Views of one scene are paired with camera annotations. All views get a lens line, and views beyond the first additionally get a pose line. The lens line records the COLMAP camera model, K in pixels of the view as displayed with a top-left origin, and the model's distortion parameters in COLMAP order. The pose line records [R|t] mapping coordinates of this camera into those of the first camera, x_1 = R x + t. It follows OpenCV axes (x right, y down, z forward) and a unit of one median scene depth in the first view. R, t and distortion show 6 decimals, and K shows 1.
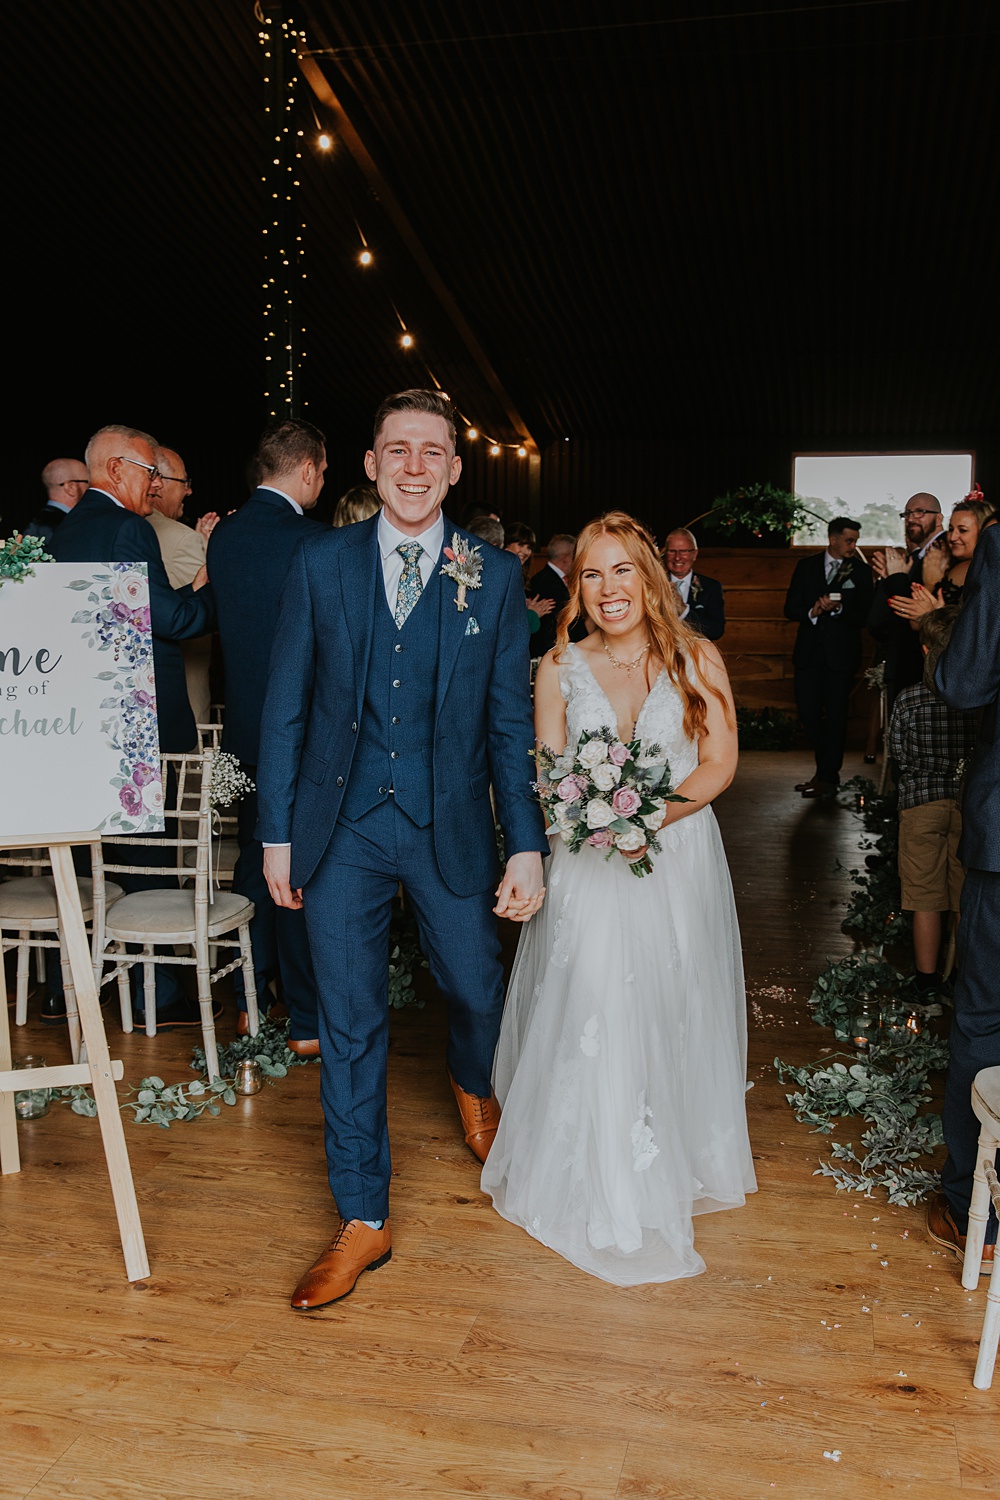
lens RADIAL K [[1498.6, 0, 506.3], [0, 1498.6, 718.3], [0, 0, 1]] dist [-0.014708, 0.036100]
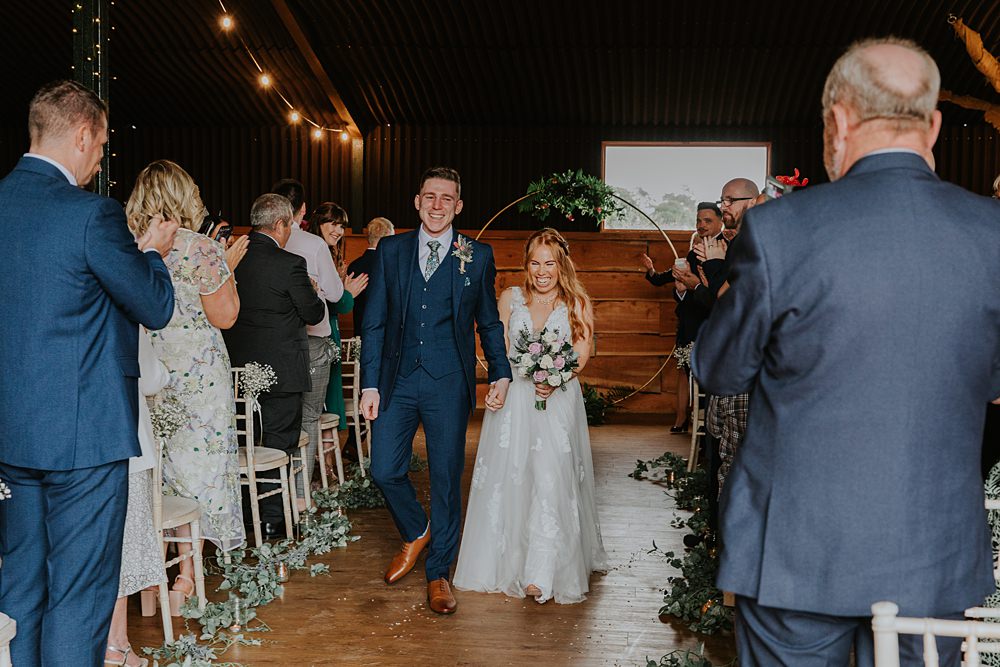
lens RADIAL K [[1383.3, 0, 500.0], [0, 1383.3, 333.5], [0, 0, 1]] dist [0.007150, -0.000325]
pose [[0.993281, 0.002093, 0.115712, 0.018107], [0.002453, 0.999231, -0.039126, -0.011705], [-0.115705, 0.039147, 0.992512, 0.123780]]
